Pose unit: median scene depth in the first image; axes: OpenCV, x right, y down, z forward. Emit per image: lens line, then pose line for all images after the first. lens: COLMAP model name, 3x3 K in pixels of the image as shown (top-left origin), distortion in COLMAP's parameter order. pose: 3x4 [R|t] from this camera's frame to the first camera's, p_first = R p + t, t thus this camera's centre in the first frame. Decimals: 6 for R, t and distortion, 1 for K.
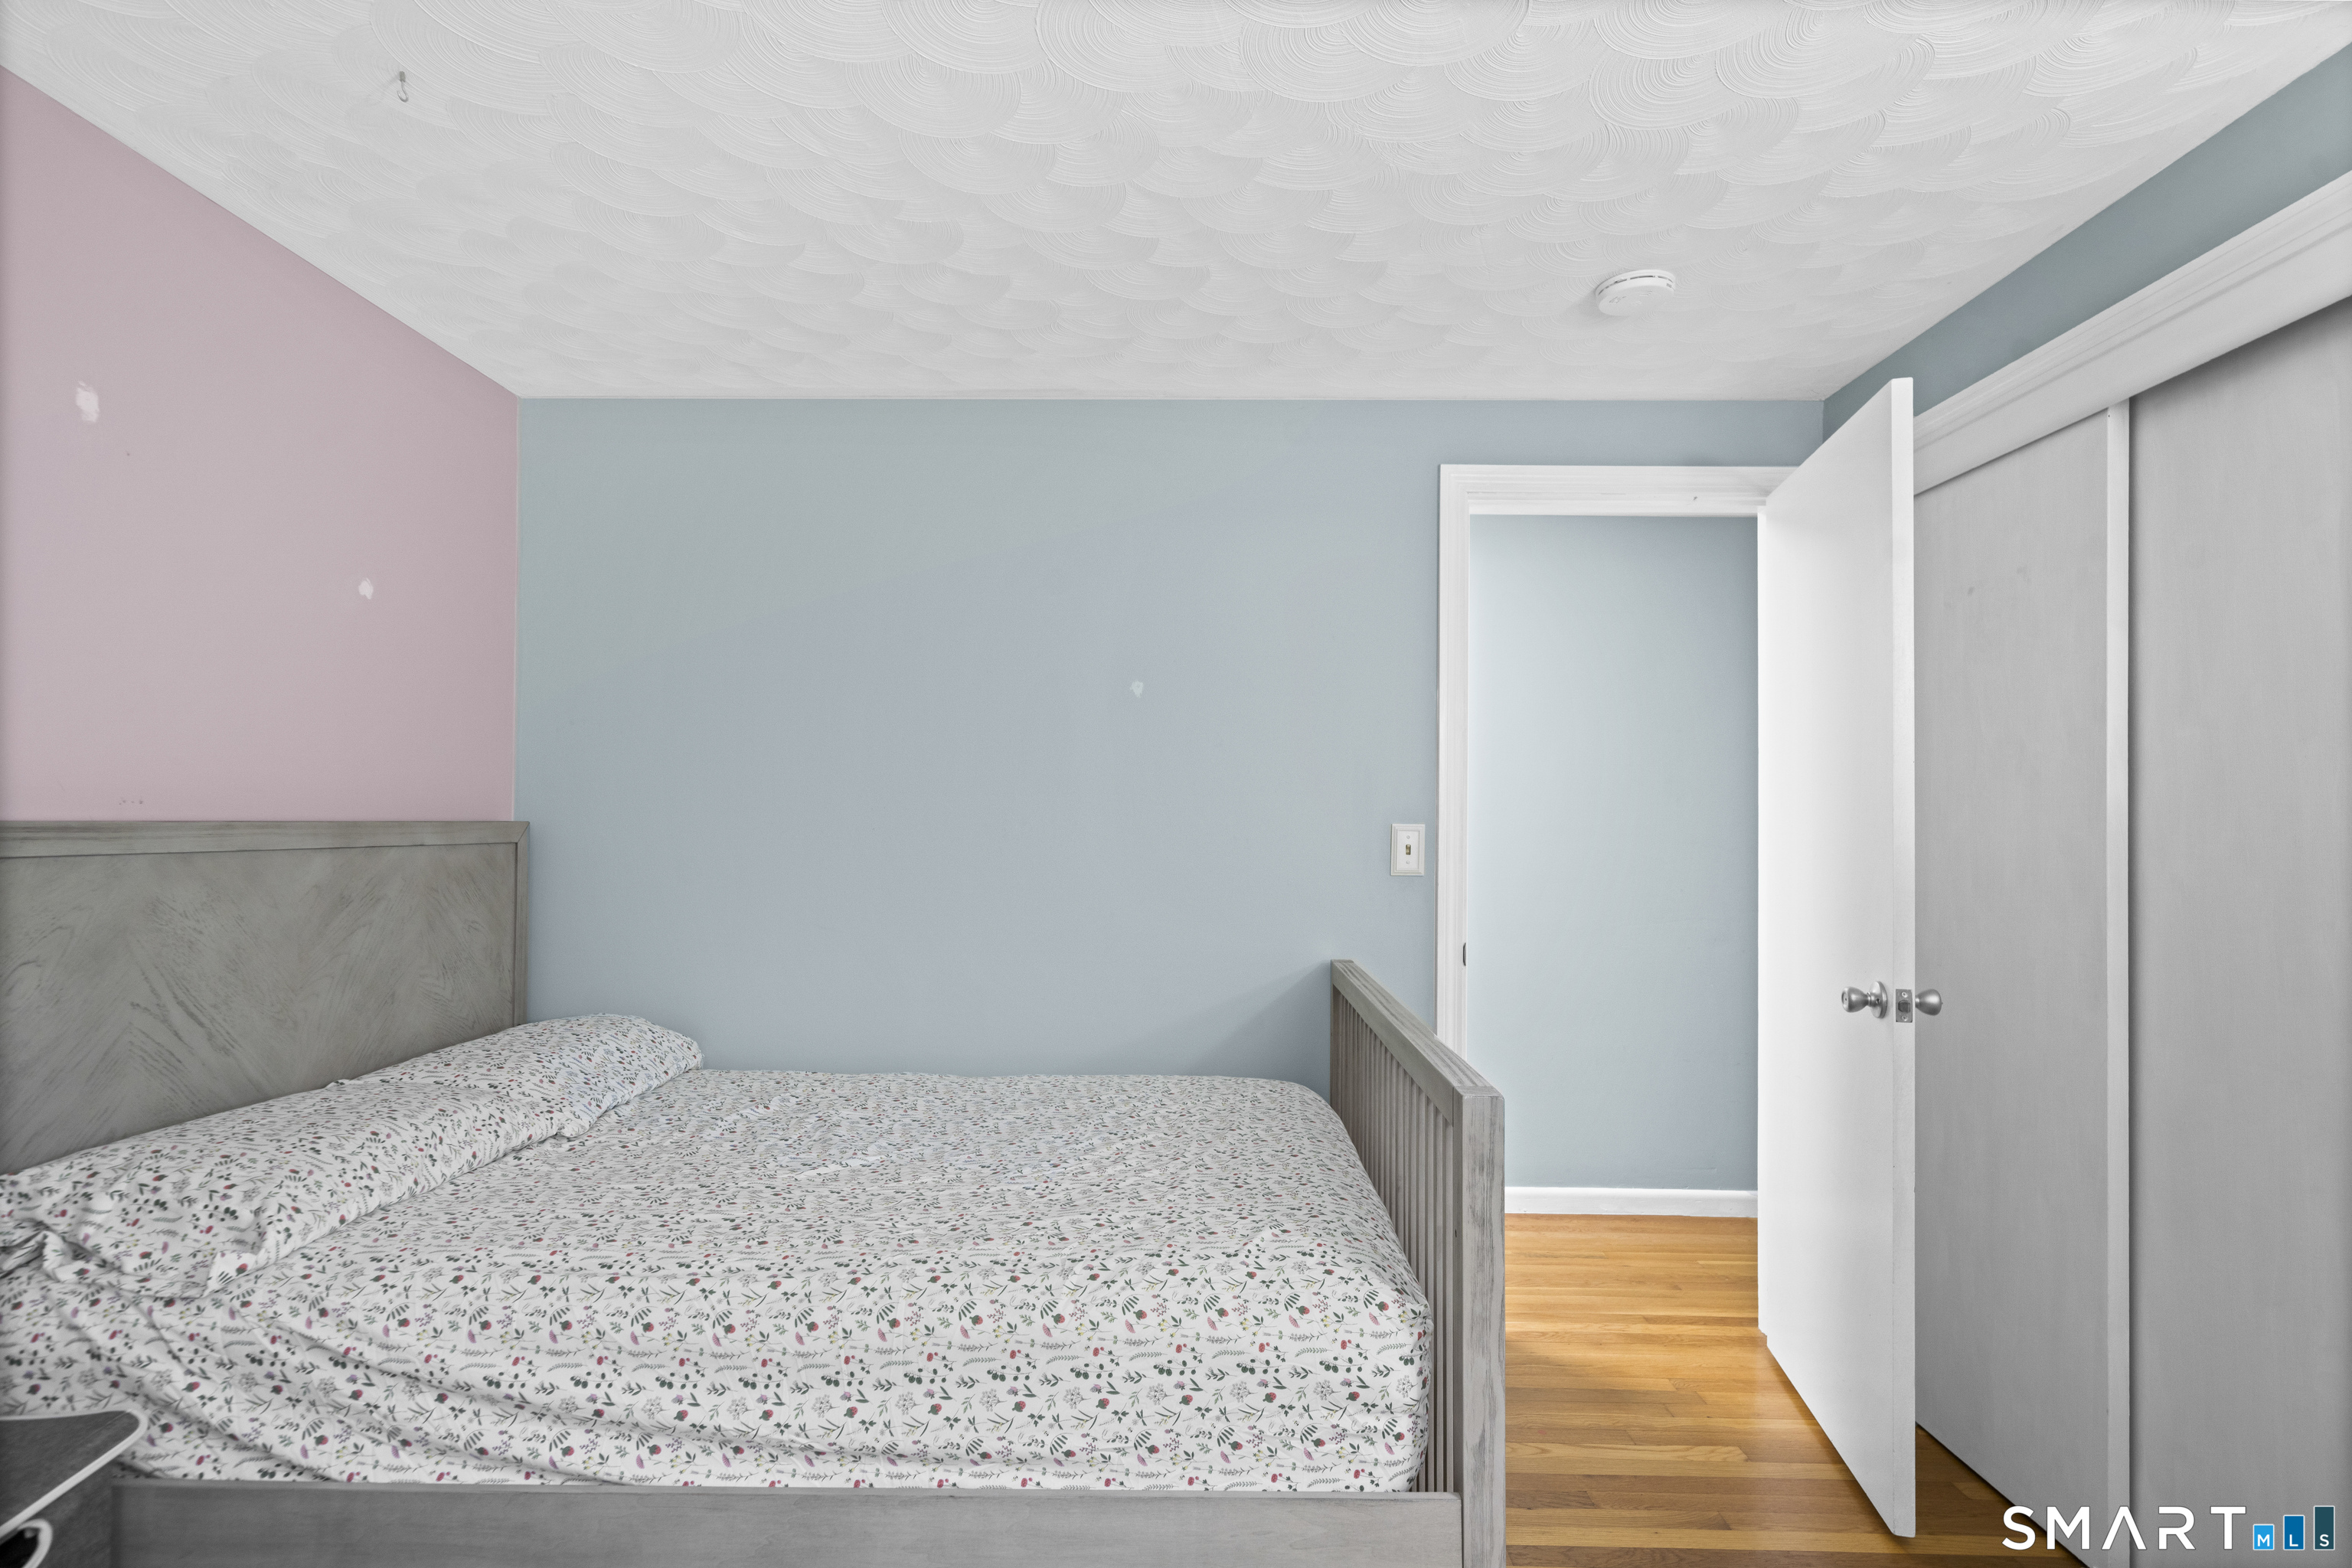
lens RADIAL K [[1174.4, 0, 1177.2], [0, 1174.4, 799.2], [0, 0, 1]] dist [0.001748, 0.000657]
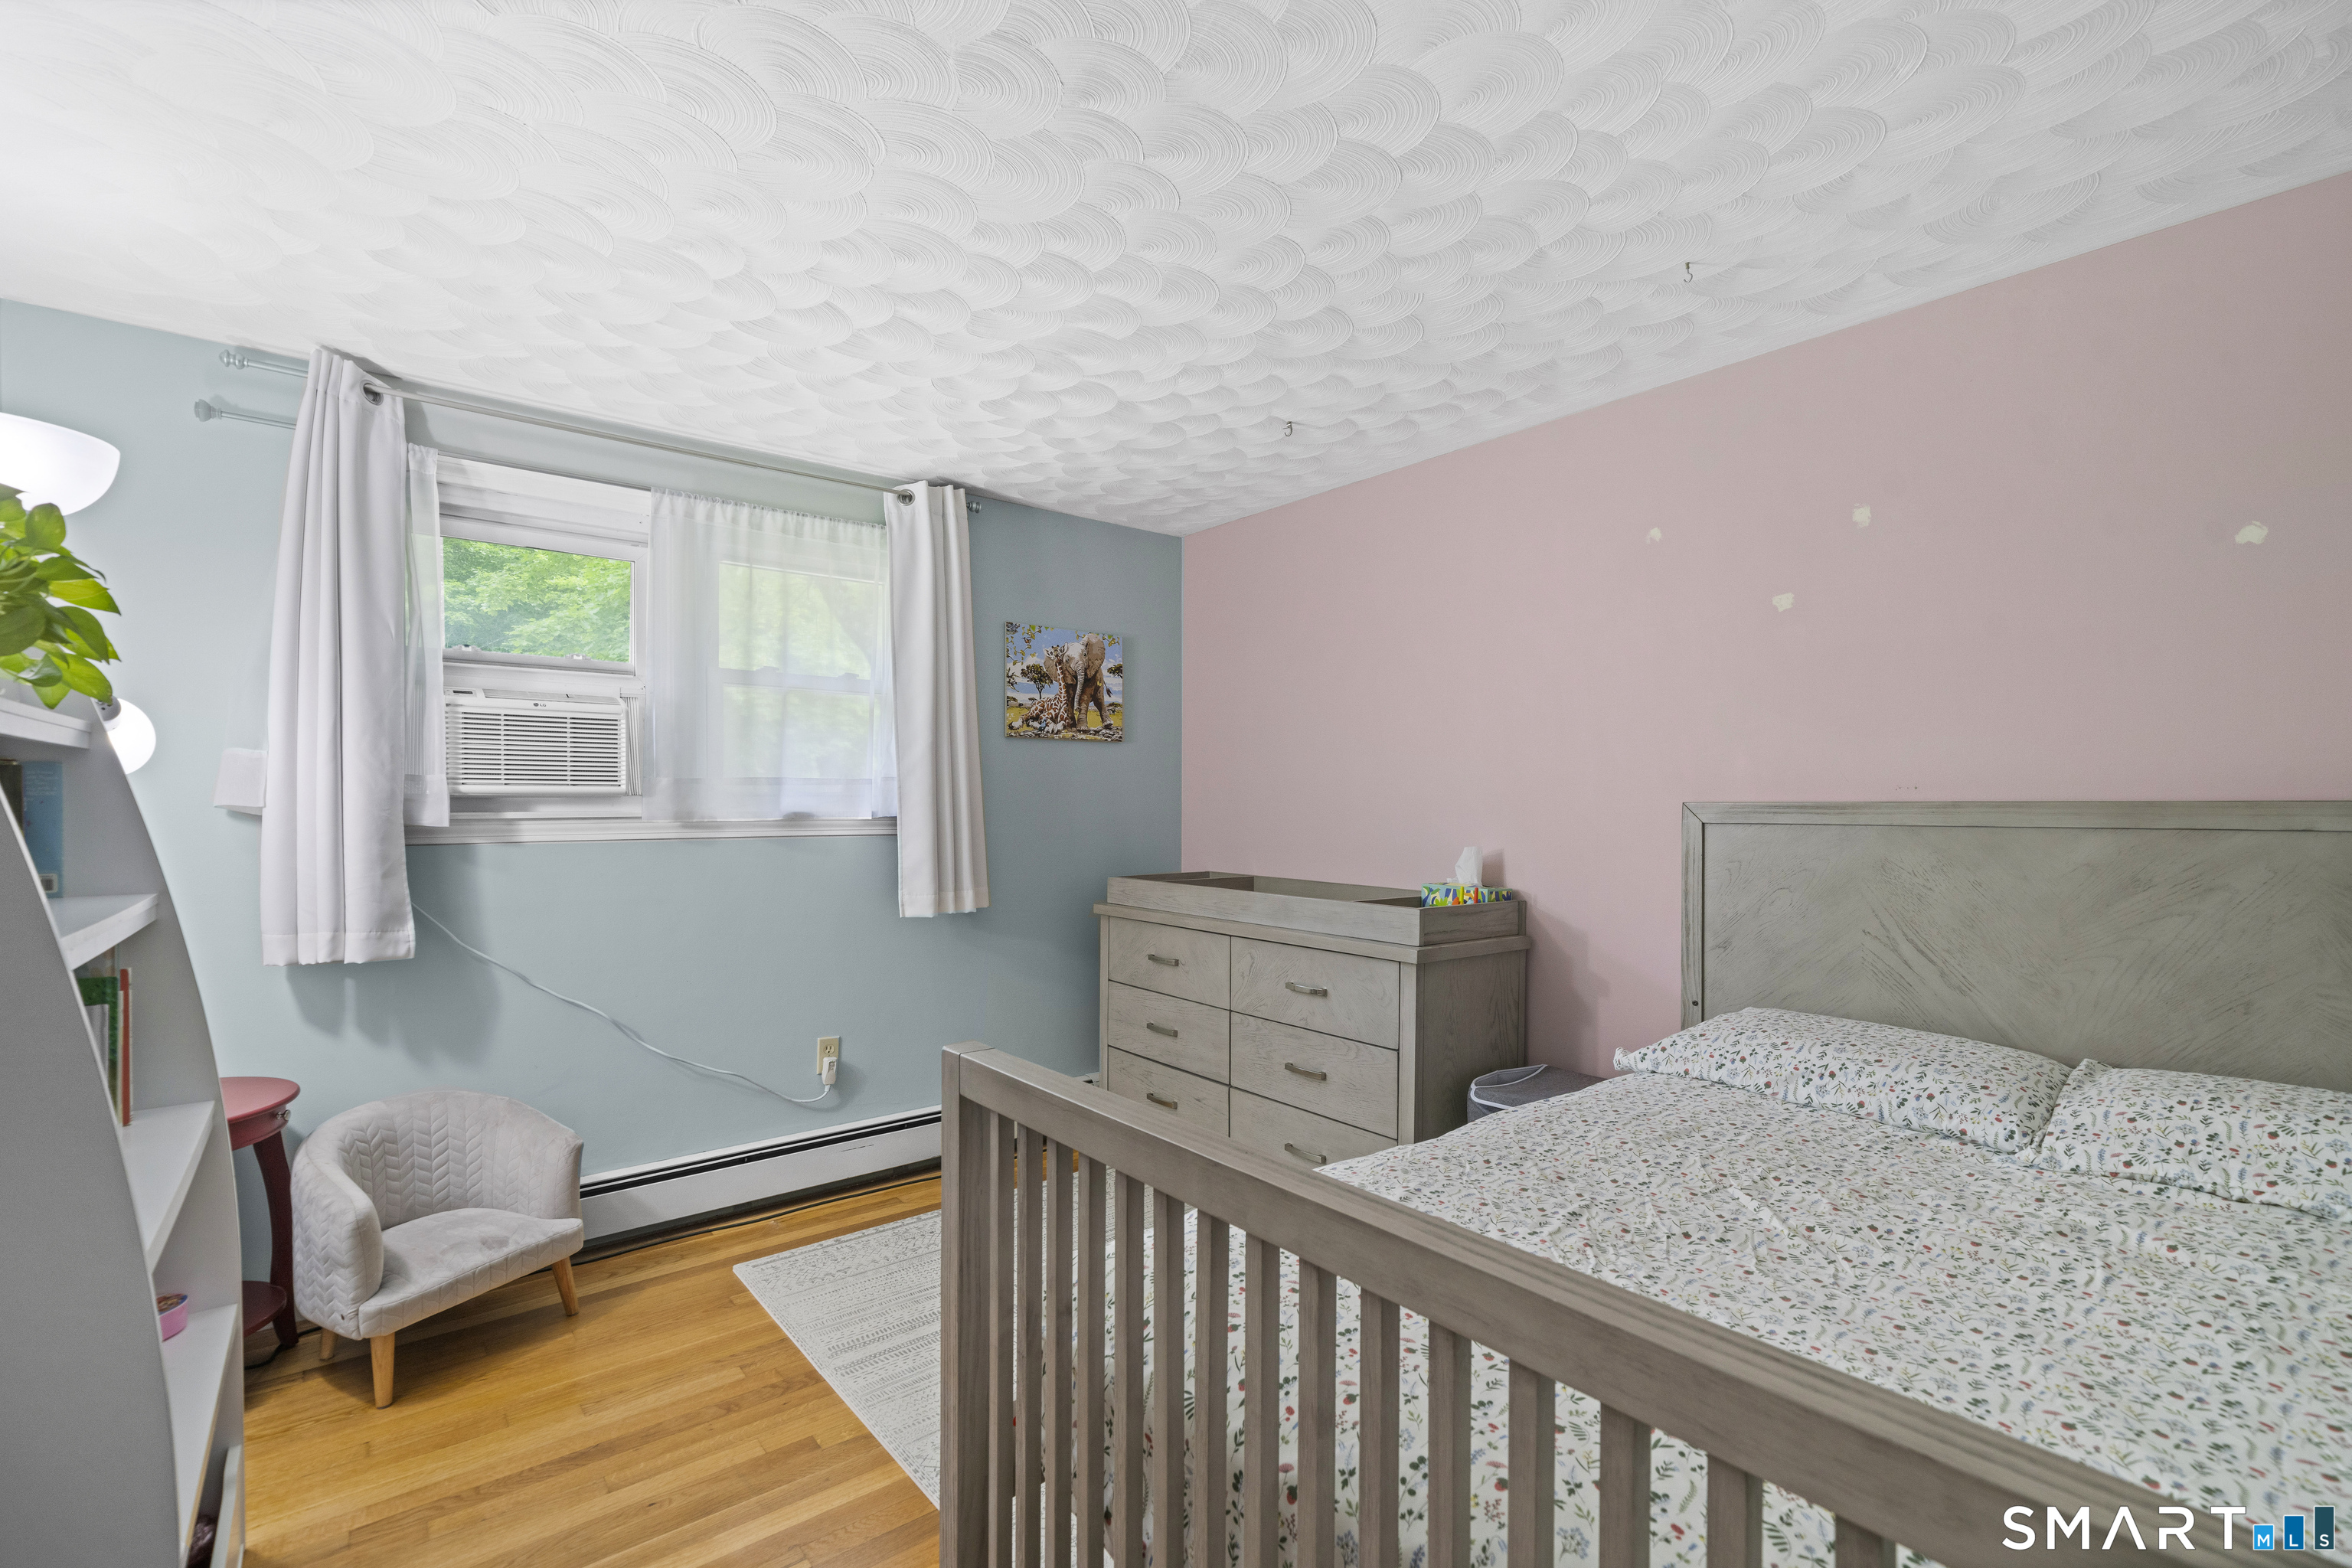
lens RADIAL K [[1023.5, 0, 1164.1], [0, 1023.5, 806.7], [0, 0, 1]] dist [0.002530, 0.000144]
pose [[-0.771422, -0.003601, -0.636314, 0.684895], [0.009067, 0.999820, -0.016651, 0.046582], [0.636259, -0.018614, -0.771251, 1.770433]]
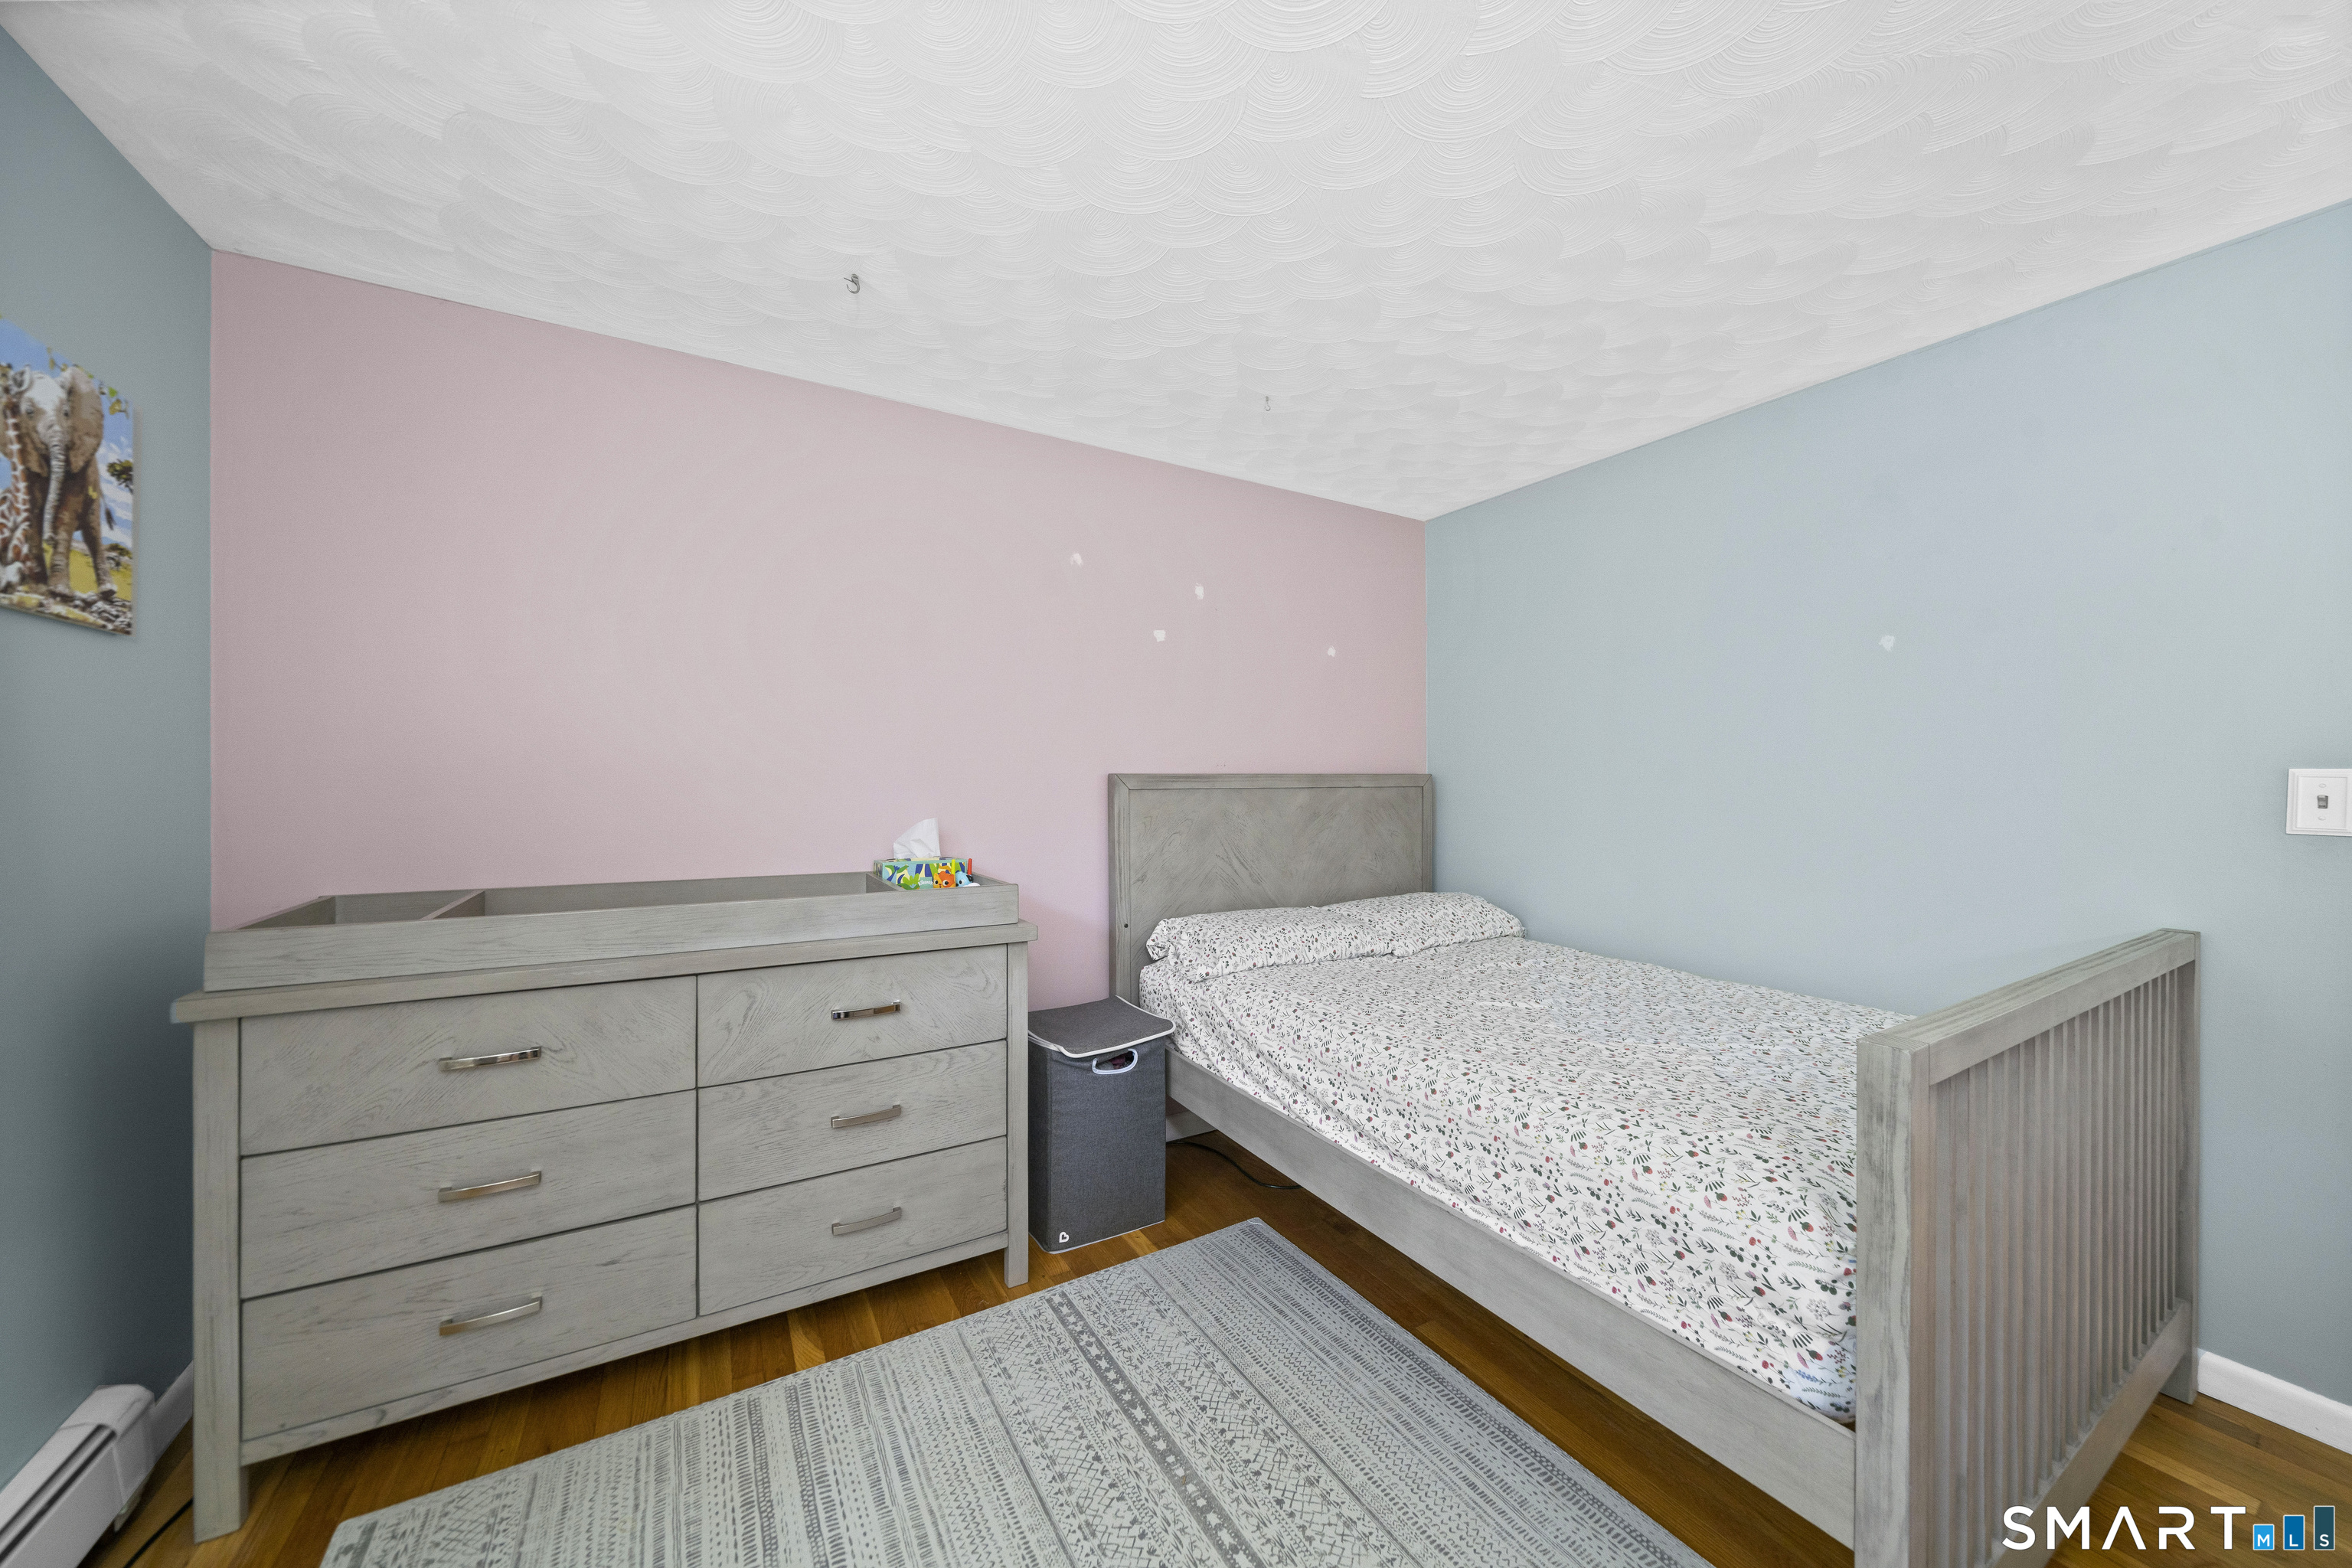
lens RADIAL K [[820.5, 0, 1174.1], [0, 820.5, 770.0], [0, 0, 1]] dist [-0.007361, 0.000298]
pose [[0.518596, -0.011911, -0.854936, 0.512775], [0.020137, 0.999796, -0.001714, 0.015502], [0.854782, -0.016326, 0.518730, 0.150707]]
